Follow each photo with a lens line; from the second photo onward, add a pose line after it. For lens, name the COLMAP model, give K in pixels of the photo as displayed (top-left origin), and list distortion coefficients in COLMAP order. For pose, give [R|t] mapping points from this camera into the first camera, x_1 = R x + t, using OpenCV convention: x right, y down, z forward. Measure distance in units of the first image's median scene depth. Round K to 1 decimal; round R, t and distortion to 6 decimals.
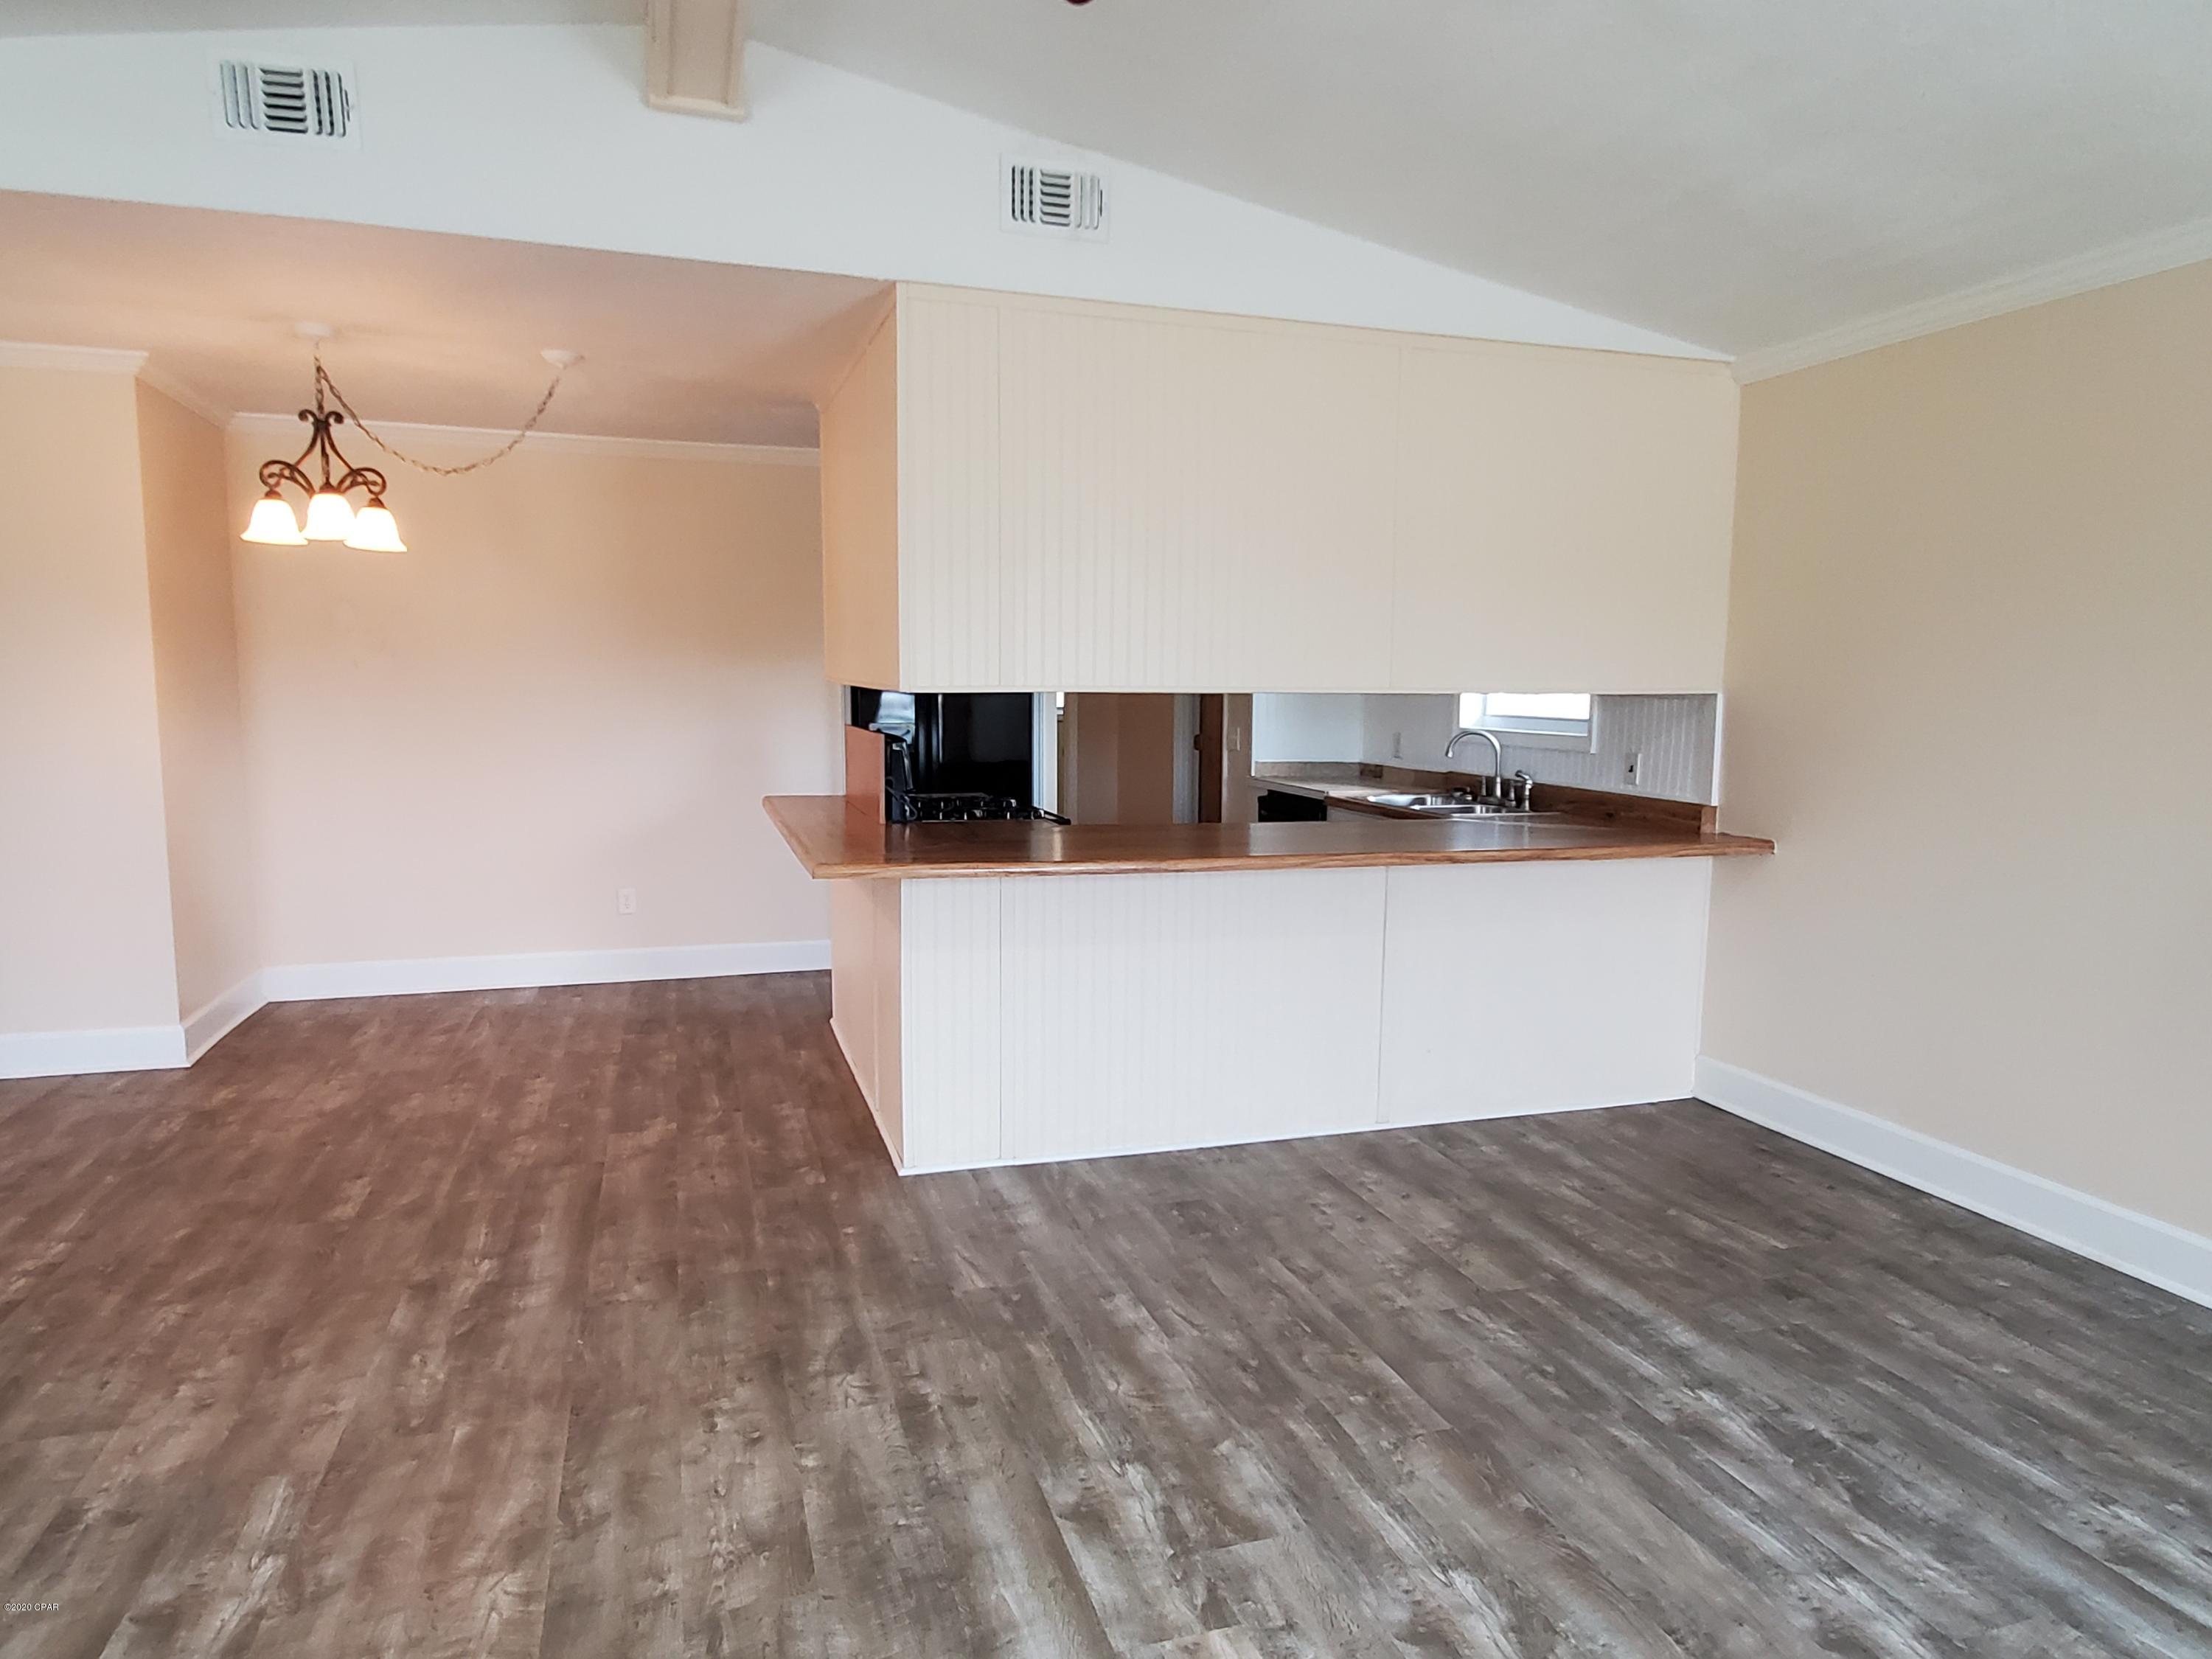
lens RADIAL K [[1372.2, 0, 1106.0], [0, 1372.2, 829.5], [0, 0, 1]] dist [-0.000800, -0.002990]
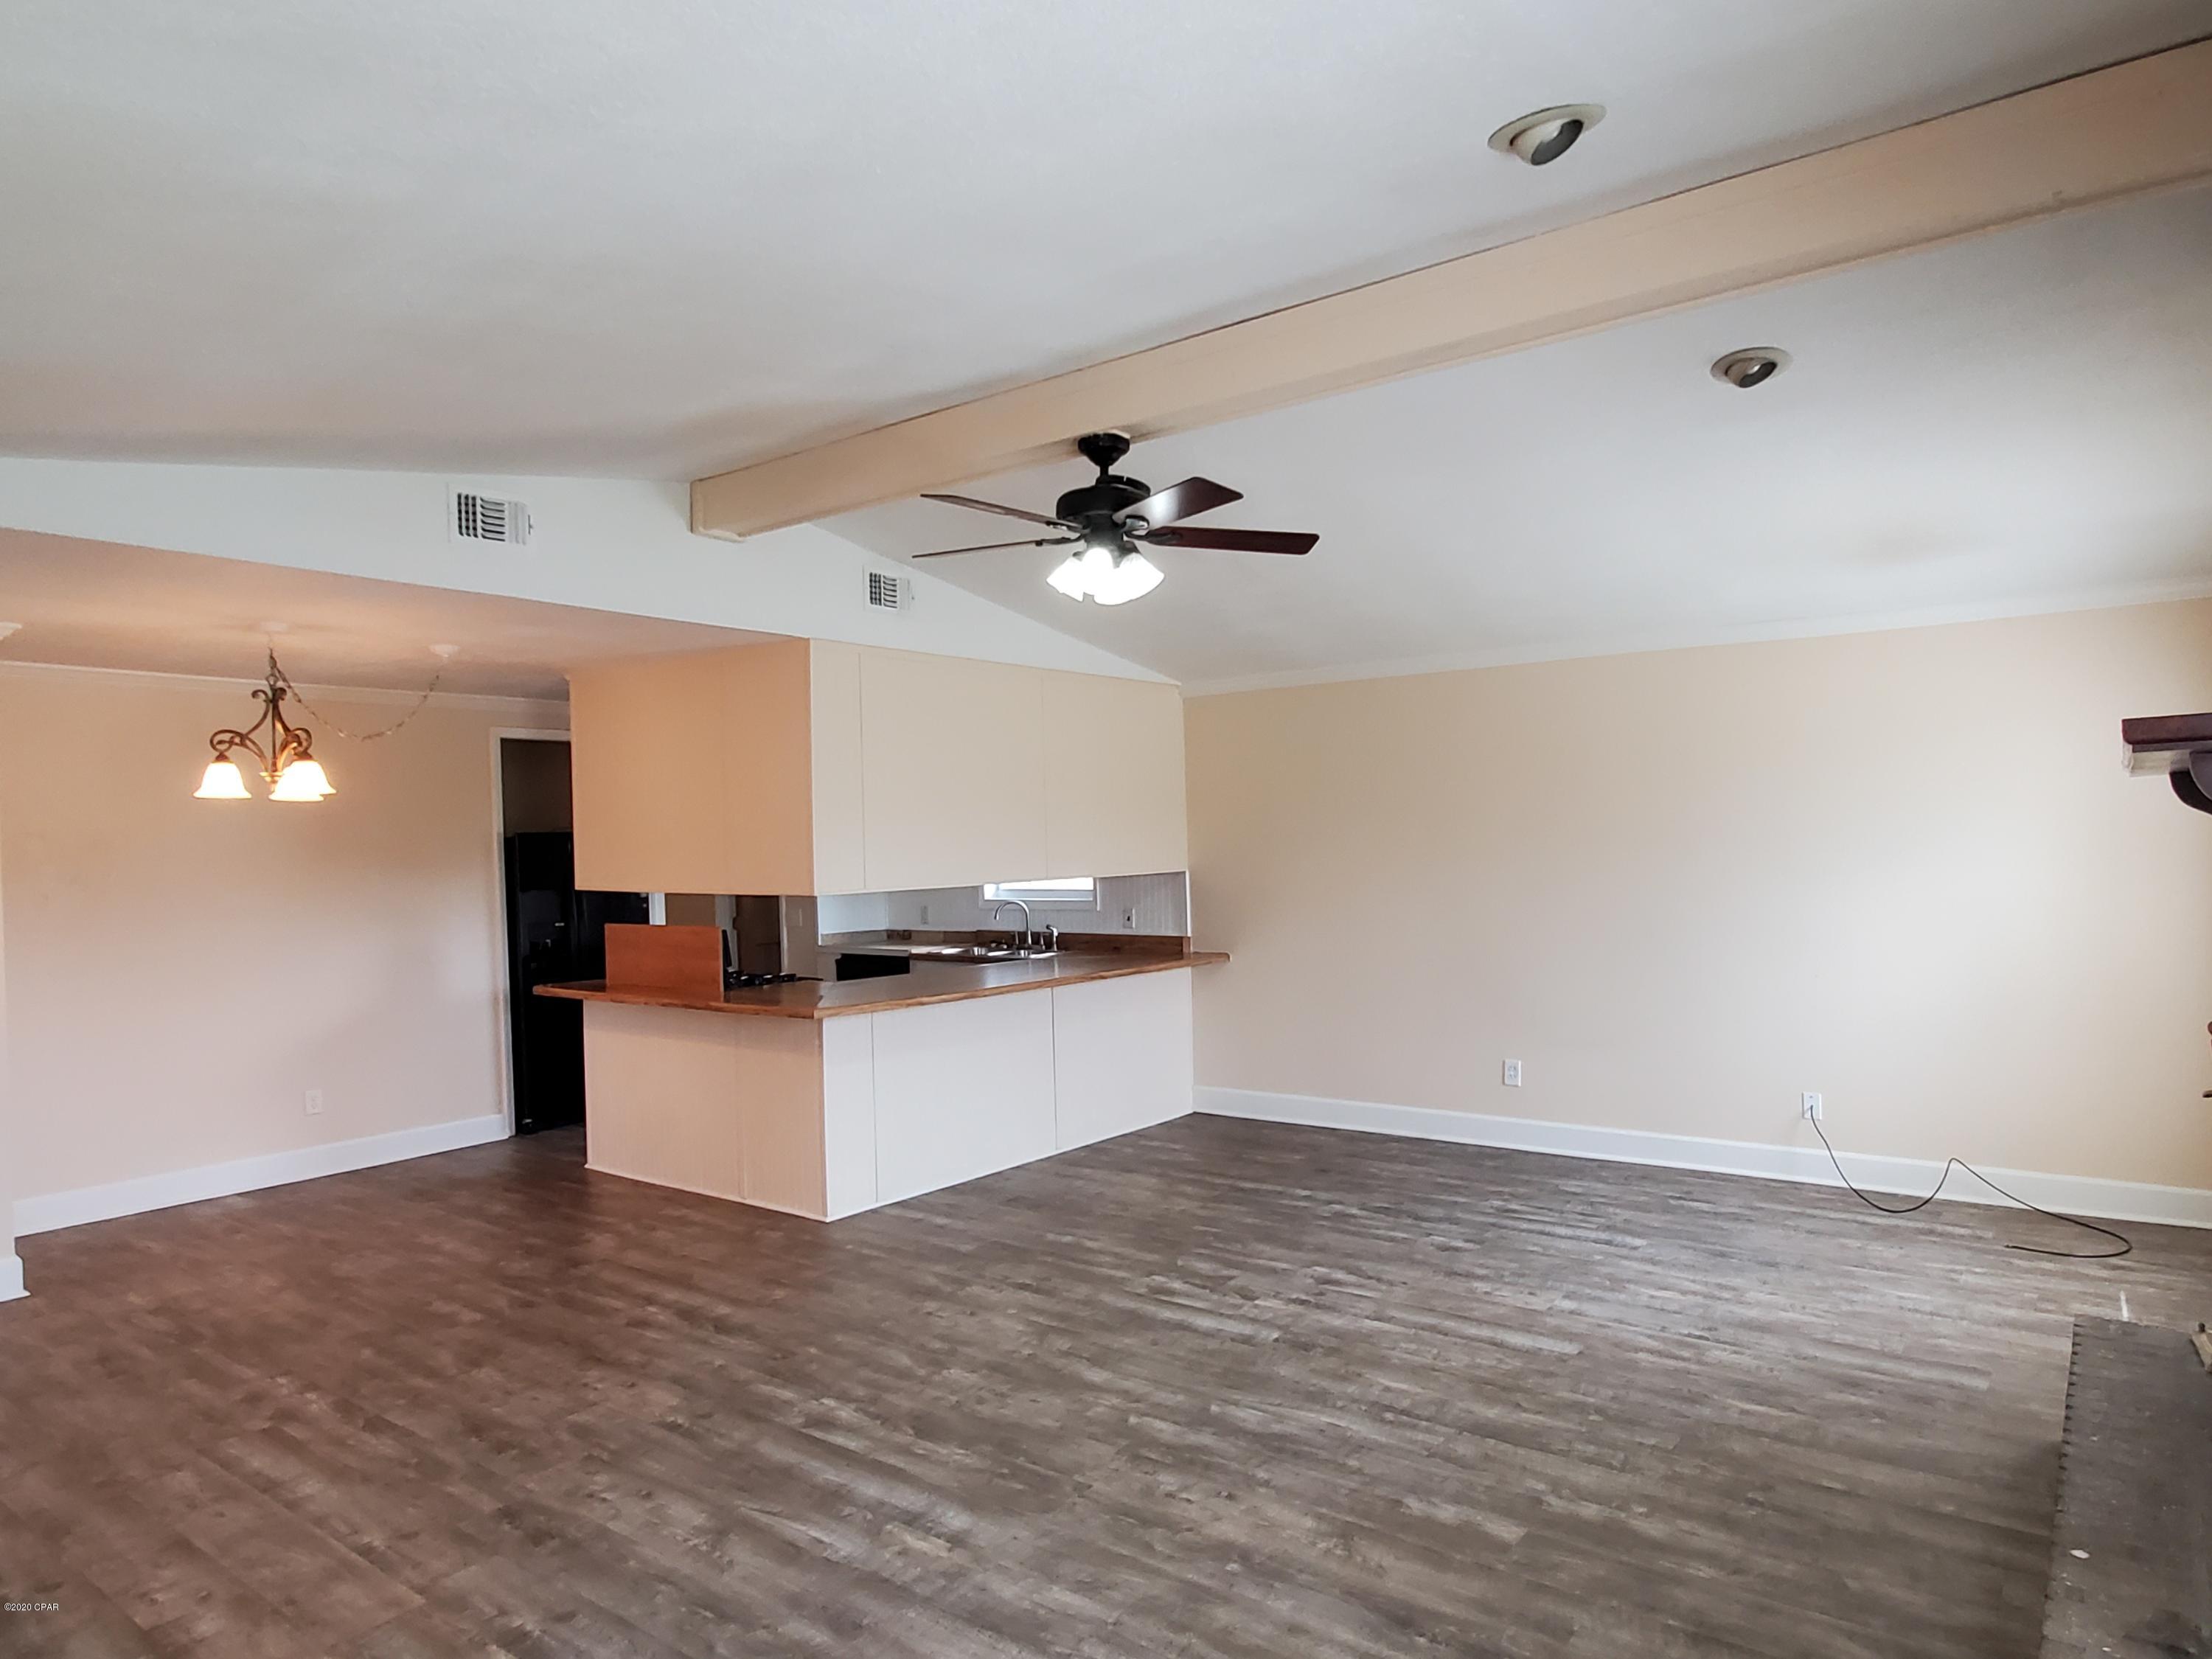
lens RADIAL K [[1372.2, 0, 1106.0], [0, 1372.2, 829.5], [0, 0, 1]] dist [-0.000800, -0.002990]
pose [[0.822082, -0.026040, 0.568774, -0.656268], [0.095398, 0.991131, -0.092509, -0.001365], [-0.561321, 0.130310, 0.817275, -0.385680]]
